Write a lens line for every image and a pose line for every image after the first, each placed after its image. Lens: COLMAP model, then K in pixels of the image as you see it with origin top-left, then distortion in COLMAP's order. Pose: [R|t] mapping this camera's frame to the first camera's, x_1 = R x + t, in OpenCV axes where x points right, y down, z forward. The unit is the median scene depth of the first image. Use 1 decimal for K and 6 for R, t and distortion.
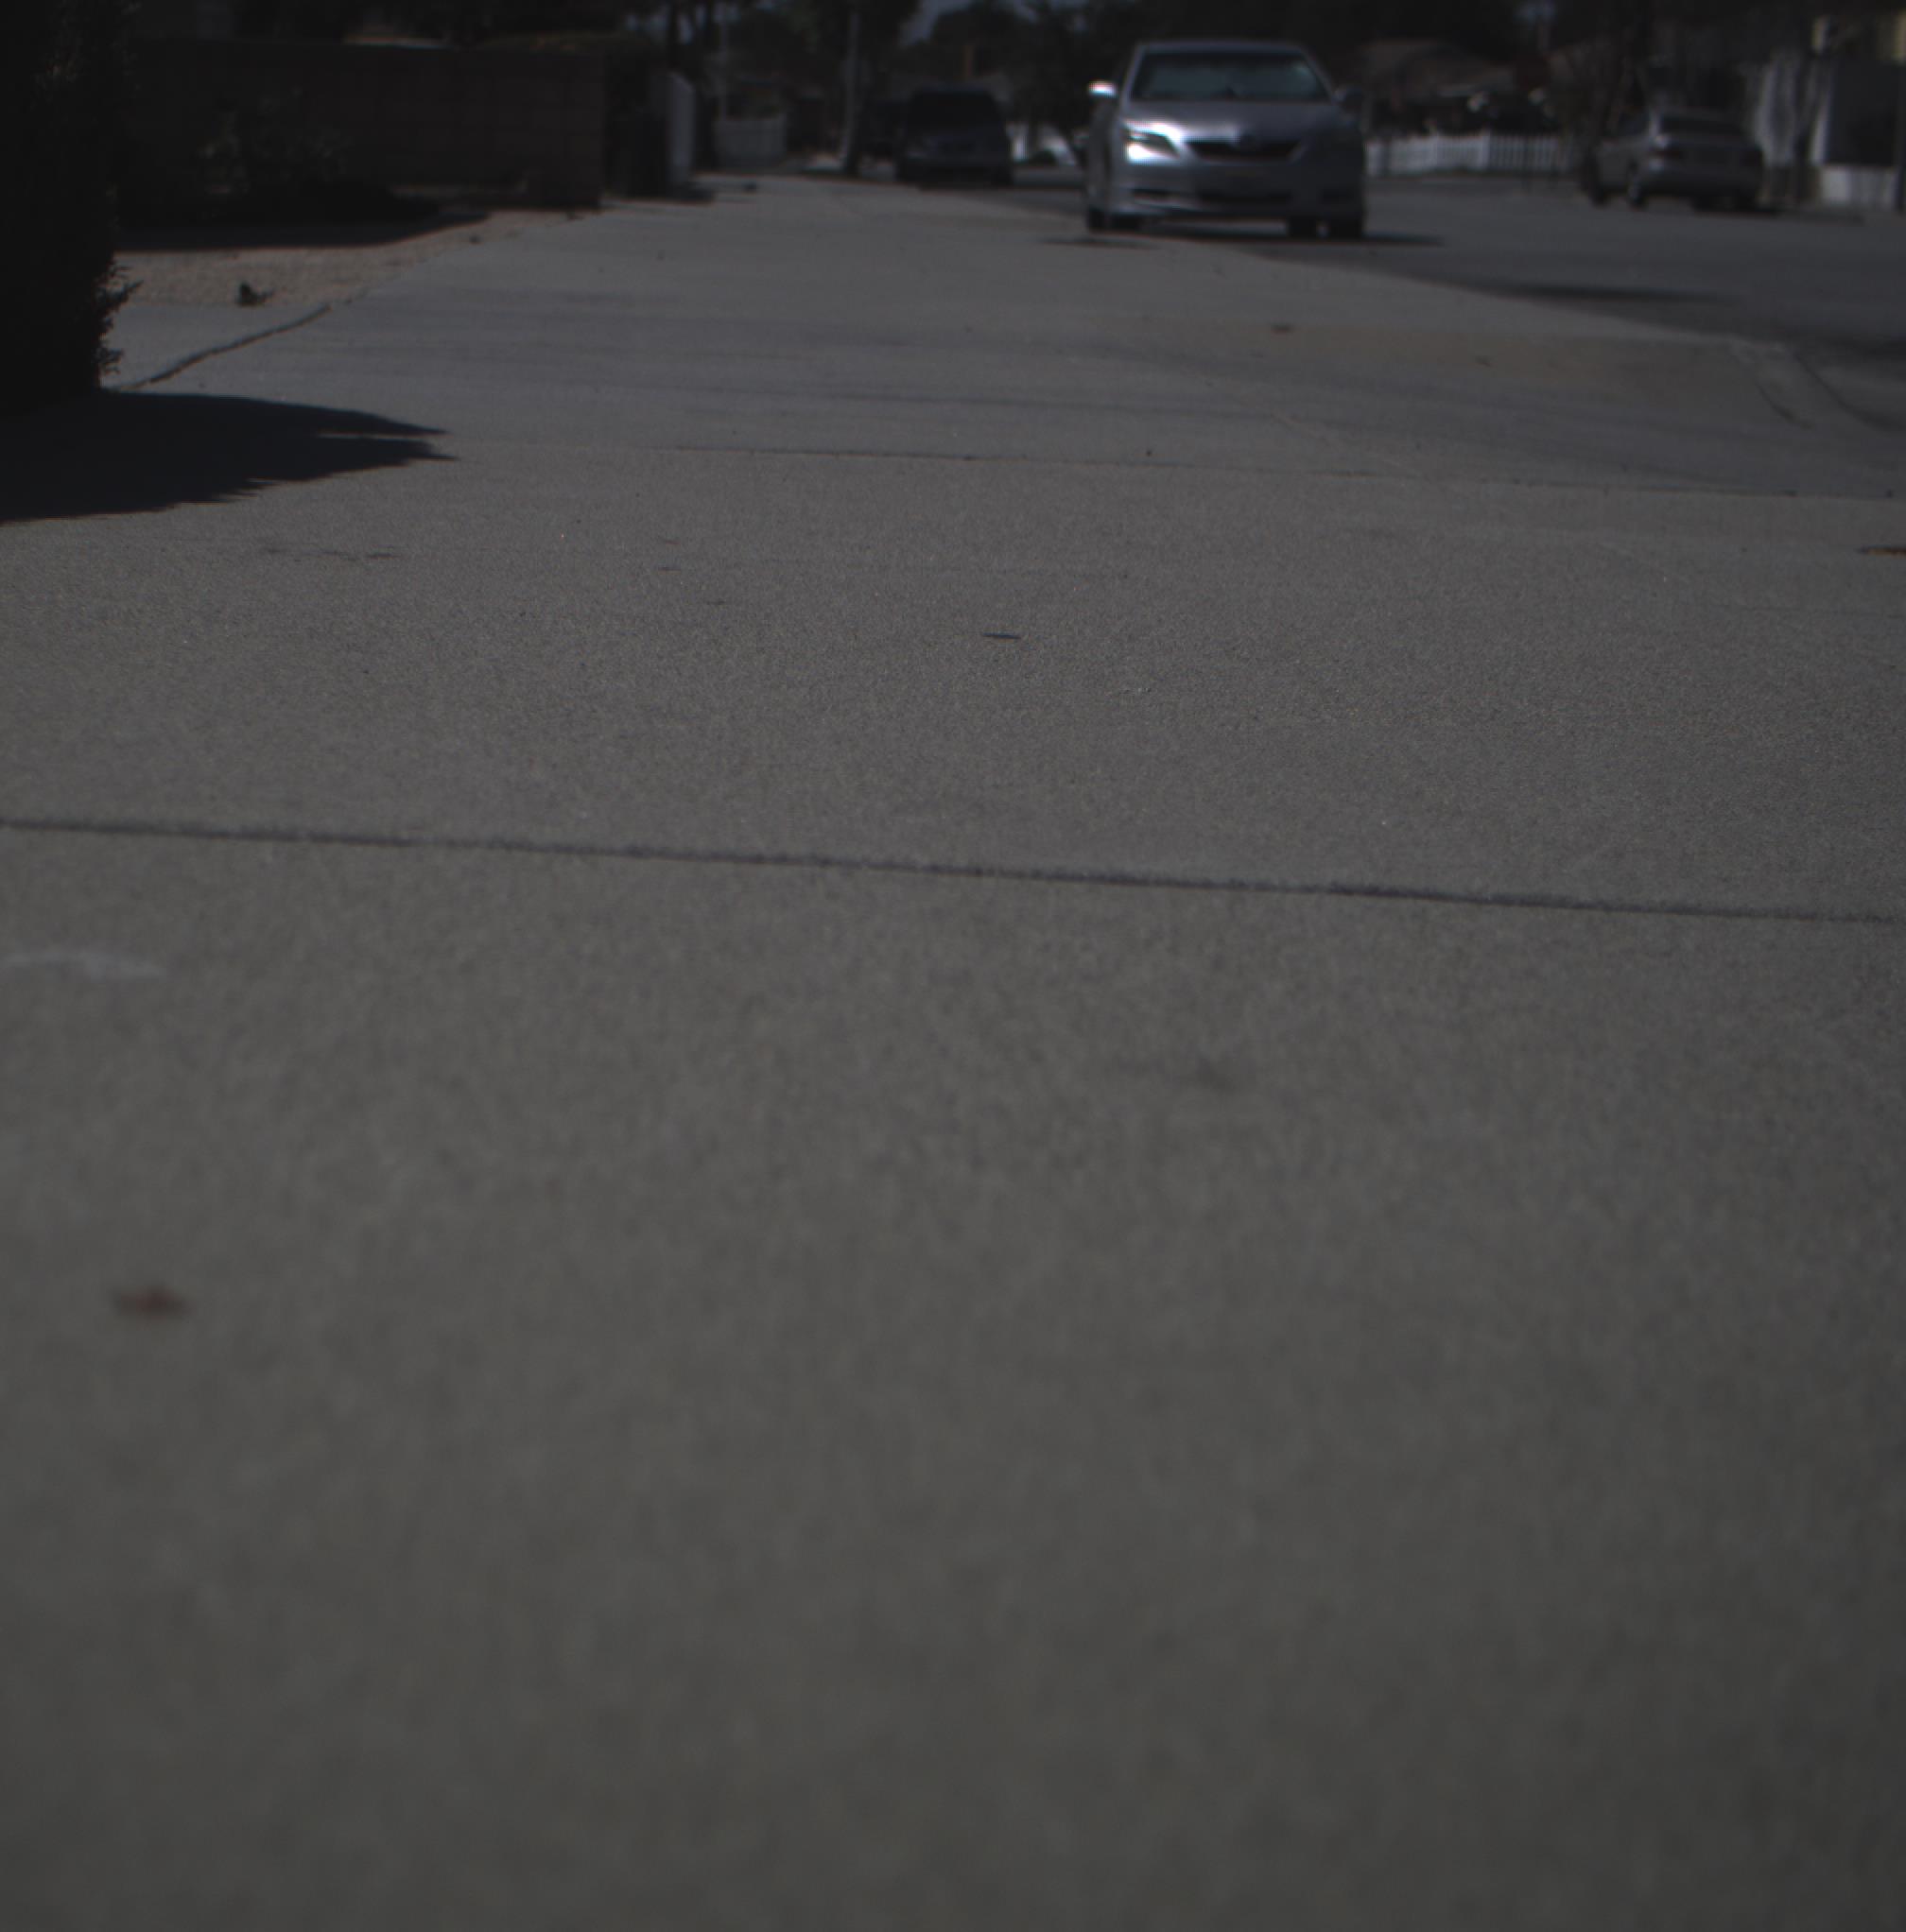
lens RADIAL K [[4398.6, 0, 954.8], [0, 4398.6, 965.4], [0, 0, 1]] dist [-0.105939, 0.473042]
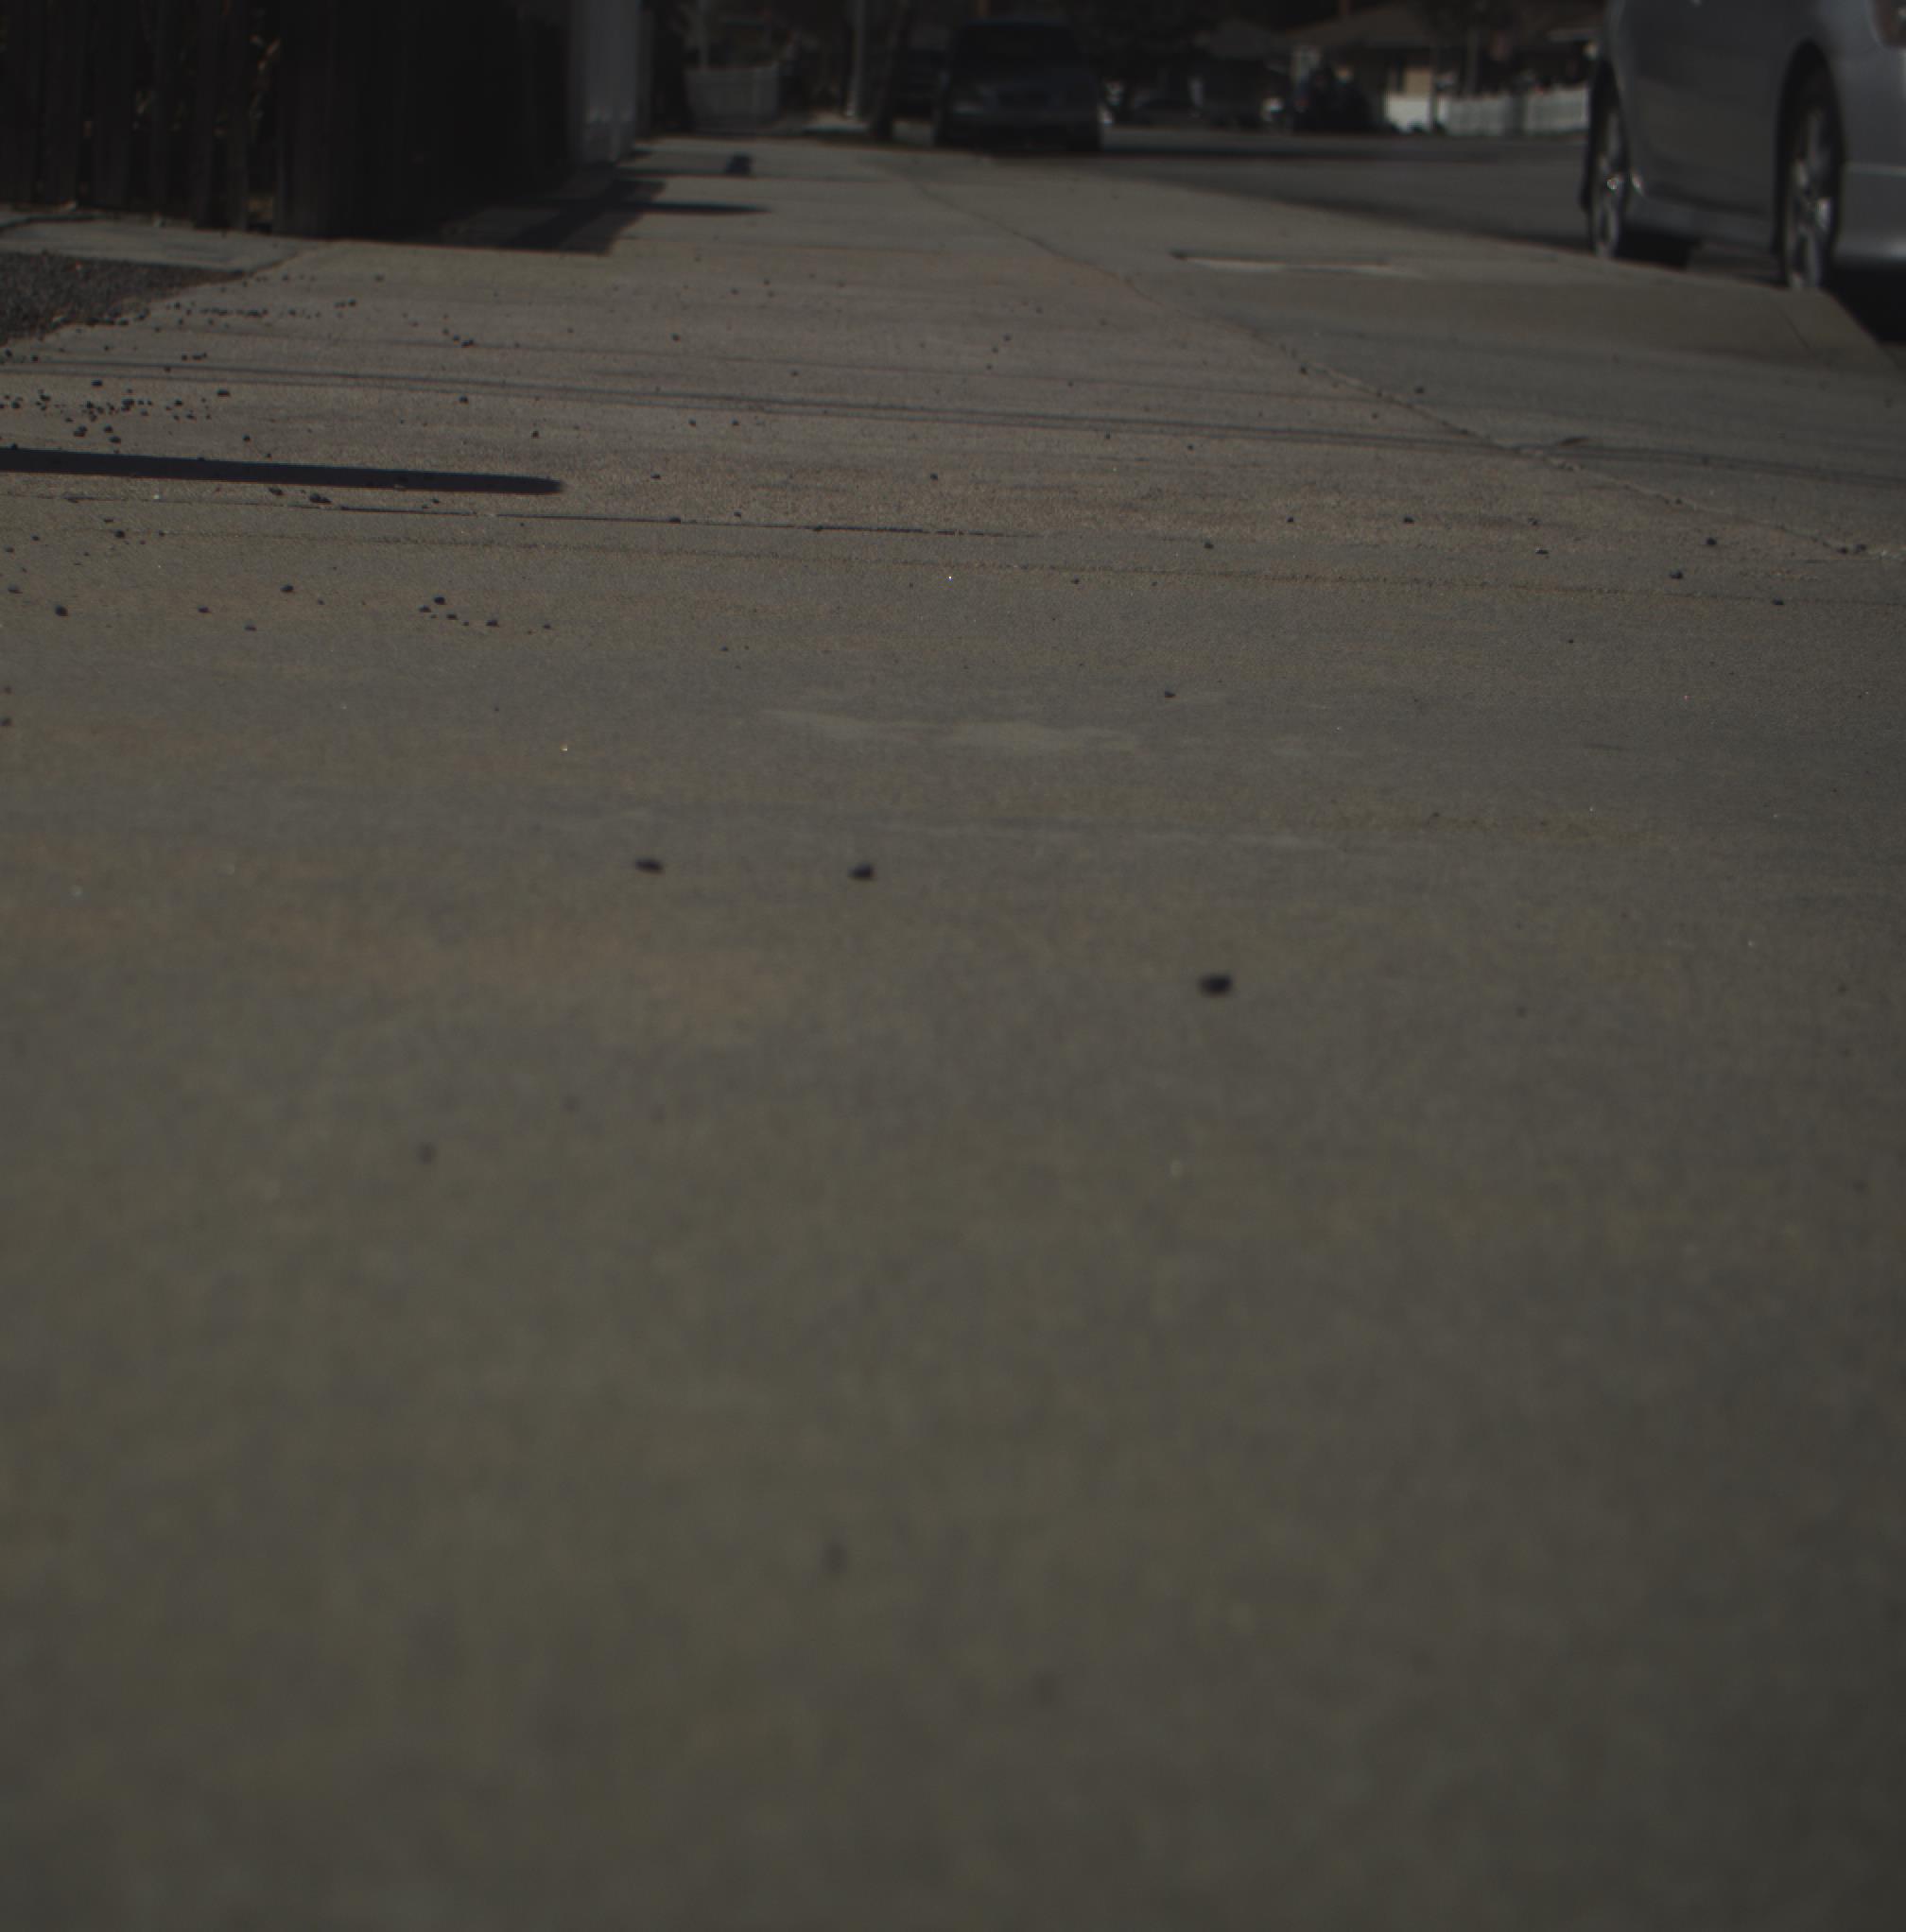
lens RADIAL K [[4353.8, 0, 915.2], [0, 4353.8, 967.4], [0, 0, 1]] dist [-0.107036, 0.720199]
pose [[0.999980, -0.002678, -0.005720, -0.015926], [0.002741, 0.999937, 0.010907, -0.060816], [0.005691, -0.010922, 0.999924, 0.335028]]
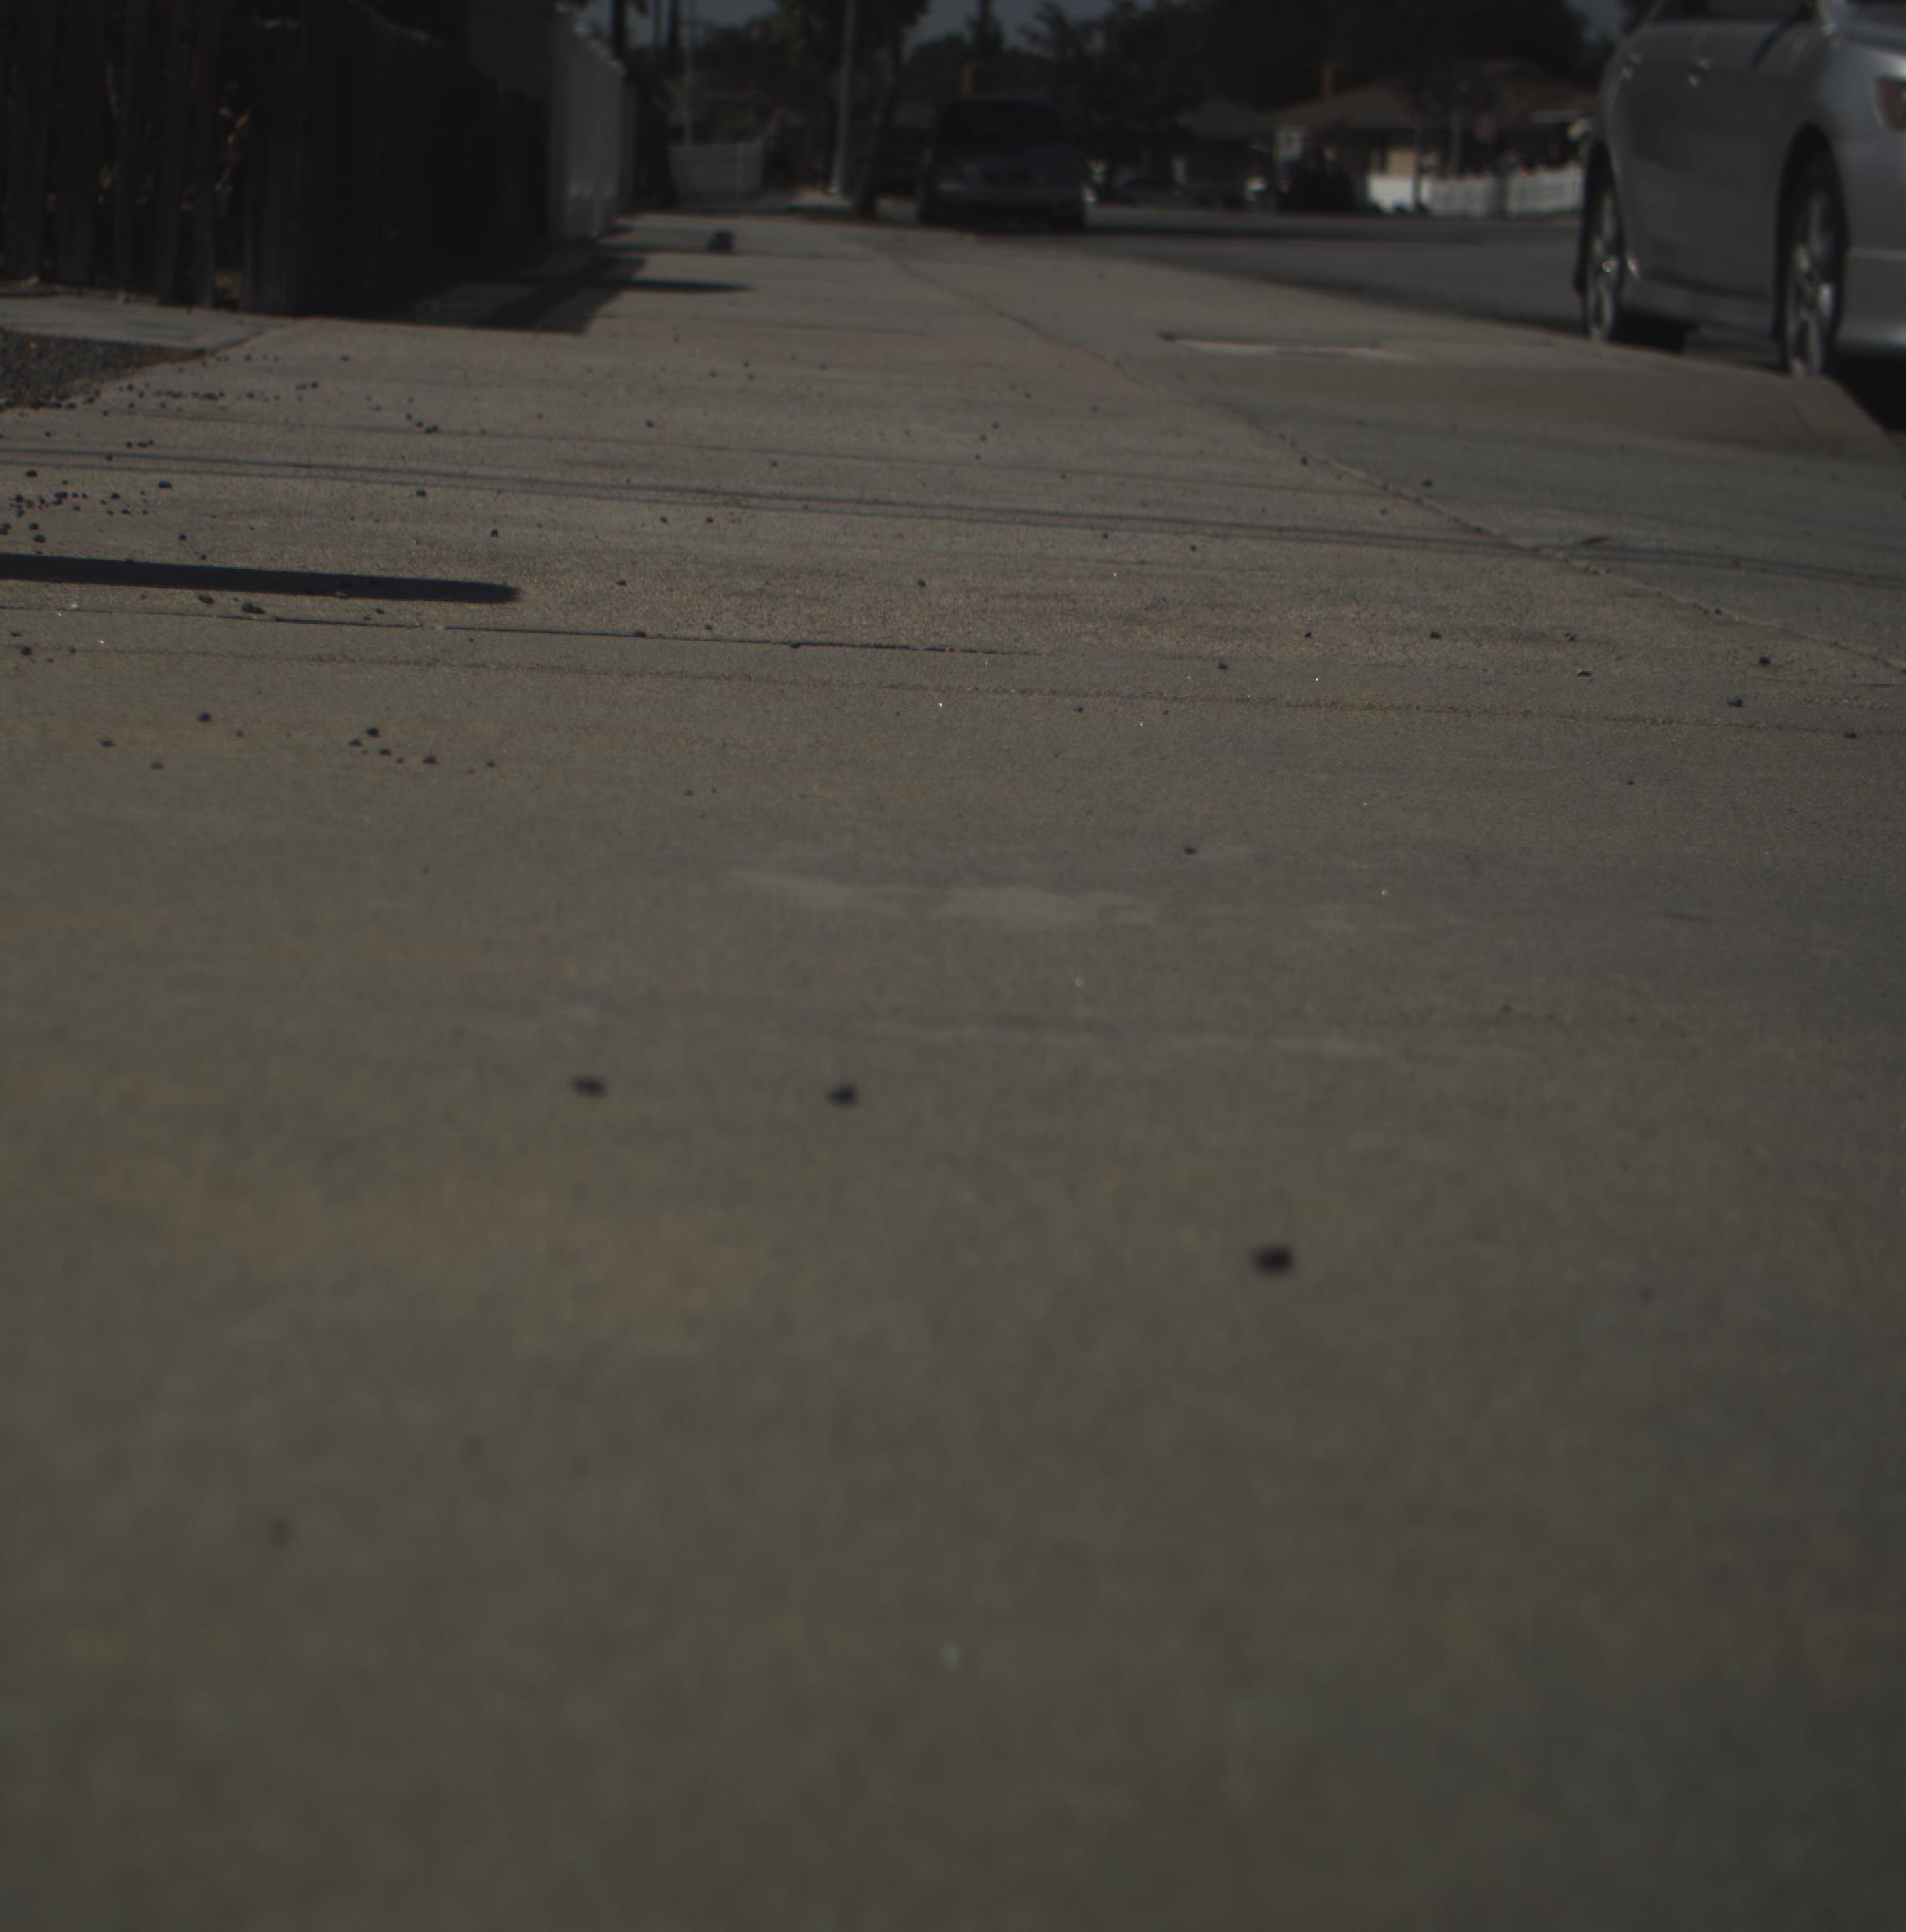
lens RADIAL K [[4353.8, 0, 915.2], [0, 4353.8, 967.4], [0, 0, 1]] dist [-0.107036, 0.720199]
pose [[0.999997, 0.002386, -0.000951, -0.015999], [-0.002392, 0.999977, -0.006348, -0.061554], [0.000936, 0.006350, 0.999979, 0.338876]]
